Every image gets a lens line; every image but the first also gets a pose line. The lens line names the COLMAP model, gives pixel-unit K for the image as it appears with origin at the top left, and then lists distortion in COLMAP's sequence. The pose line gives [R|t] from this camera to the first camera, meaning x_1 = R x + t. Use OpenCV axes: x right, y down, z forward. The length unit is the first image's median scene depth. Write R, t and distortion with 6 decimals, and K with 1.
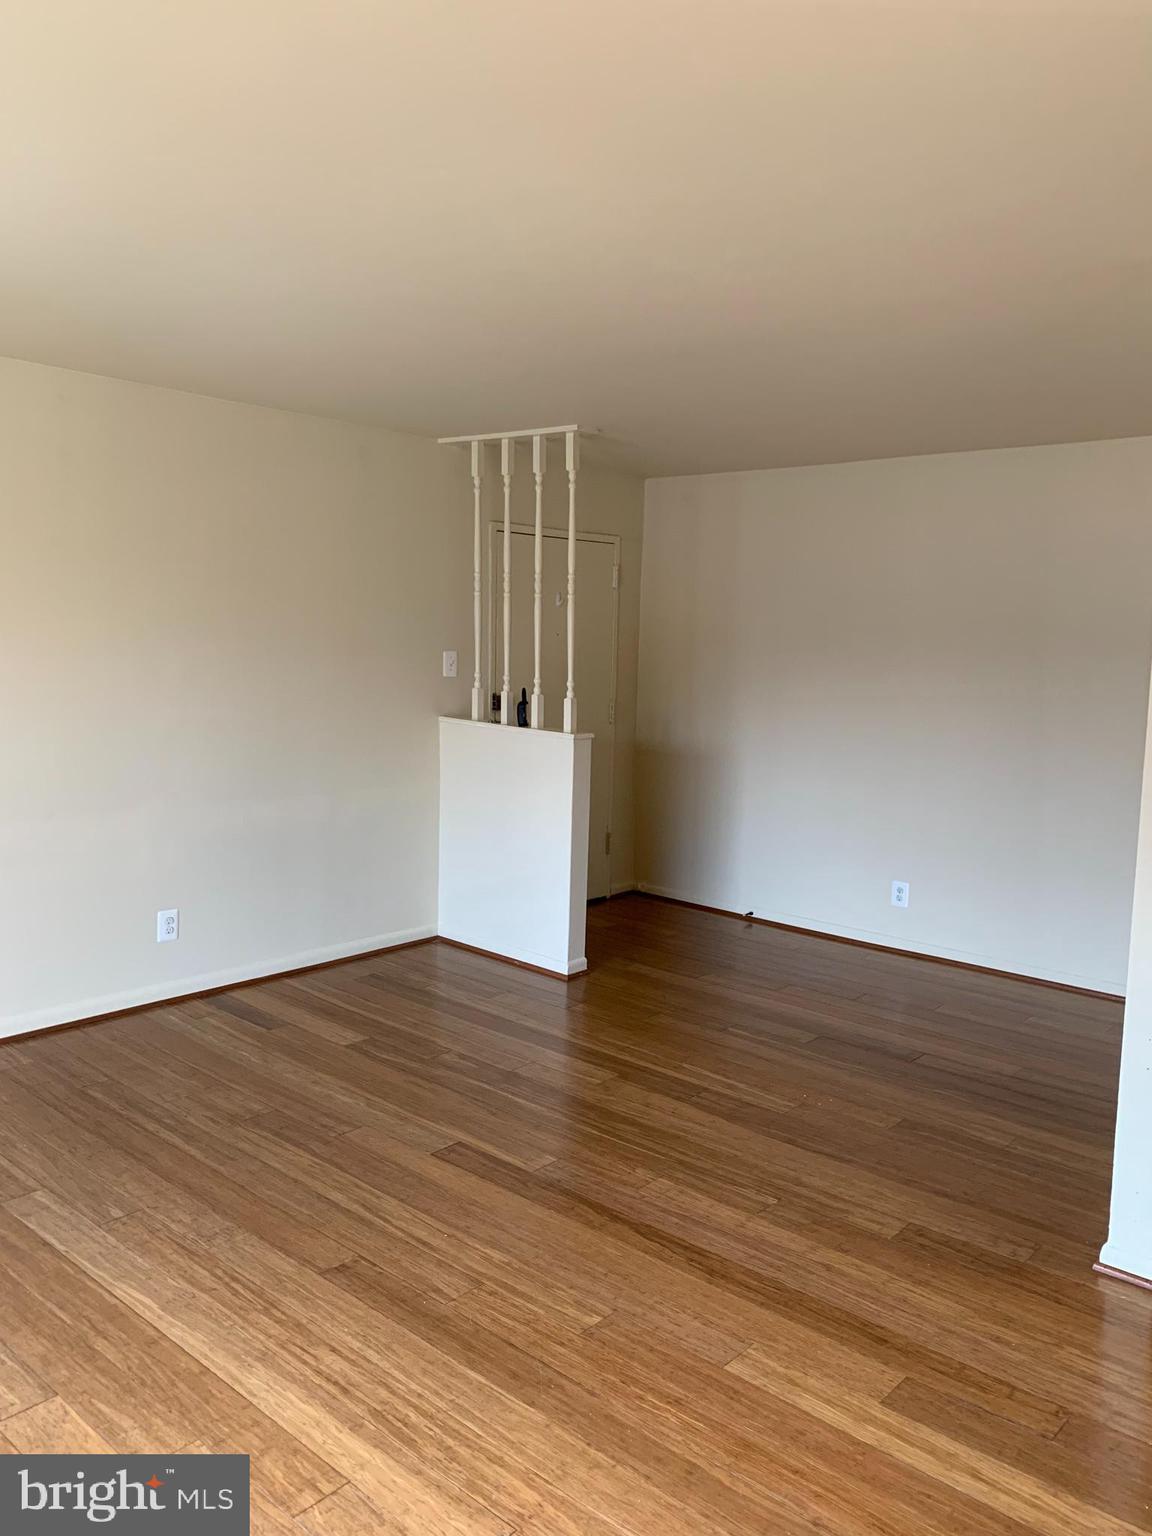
lens RADIAL K [[1172.3, 0, 574.8], [0, 1172.3, 767.8], [0, 0, 1]] dist [0.018325, -0.011747]
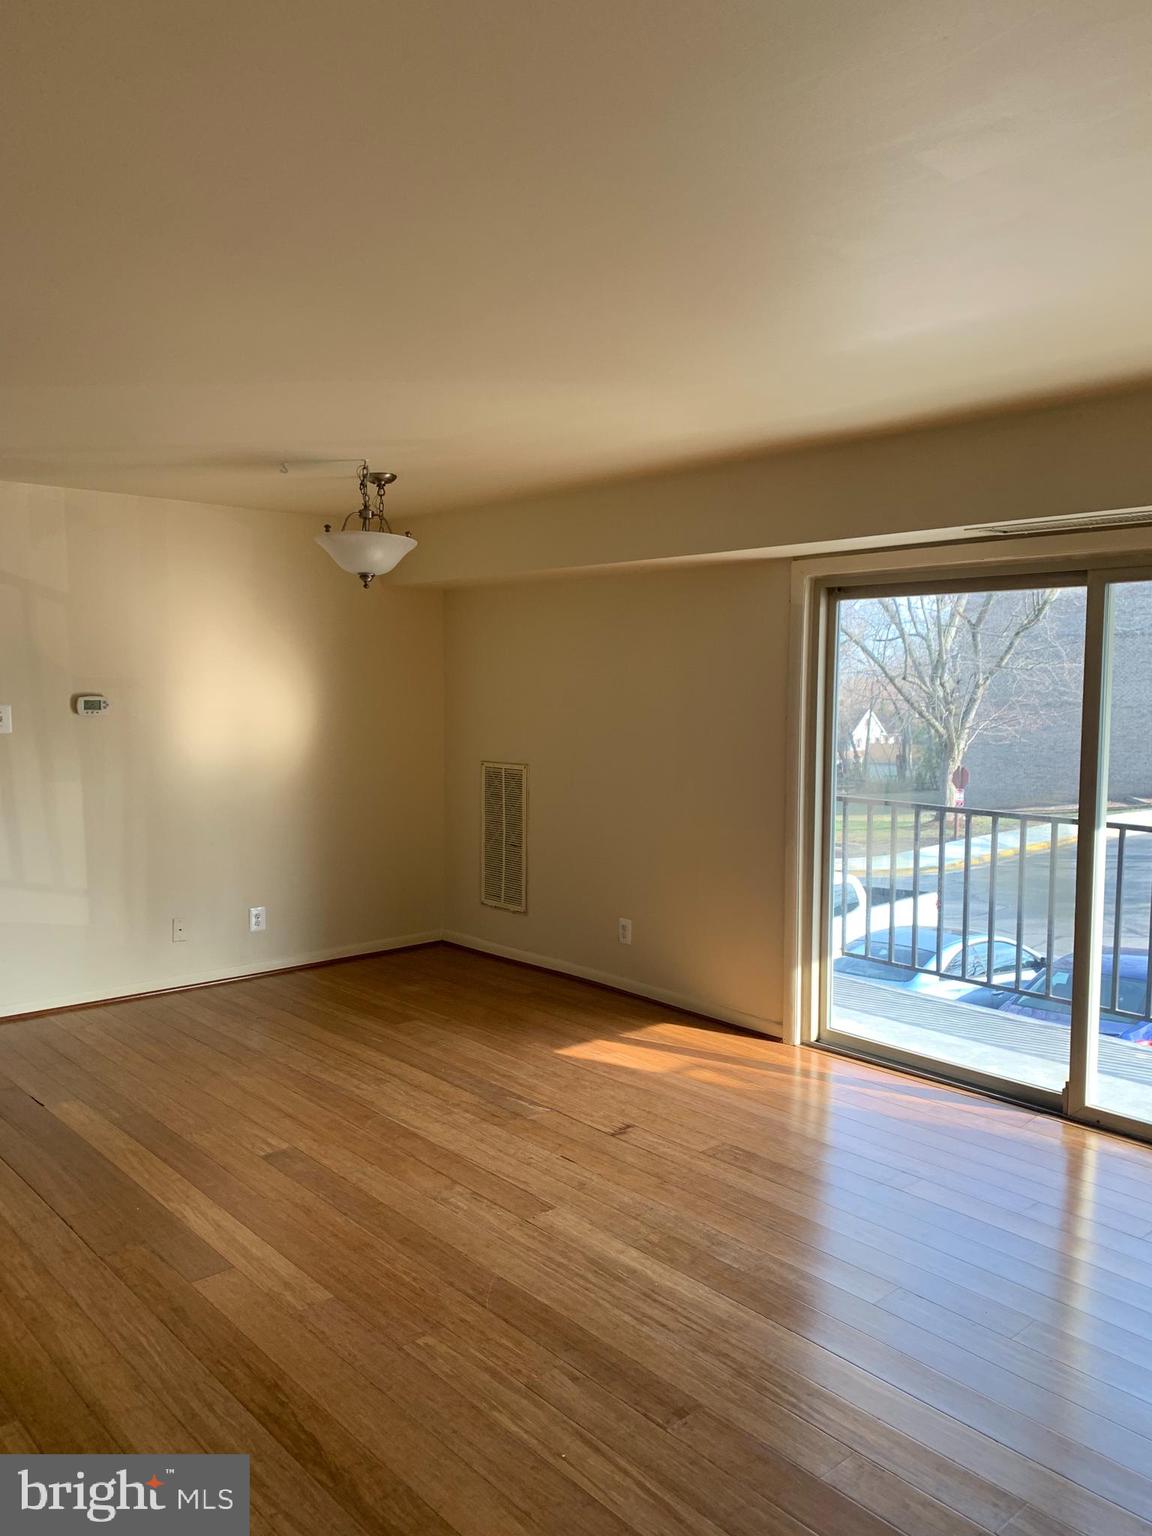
lens RADIAL K [[1172.3, 0, 588.2], [0, 1172.3, 769.0], [0, 0, 1]] dist [0.018325, -0.011747]
pose [[-0.994510, -0.043525, 0.095159, -0.205922], [-0.023477, 0.979014, 0.202437, -0.242836], [-0.101973, 0.199091, -0.974661, 1.903484]]
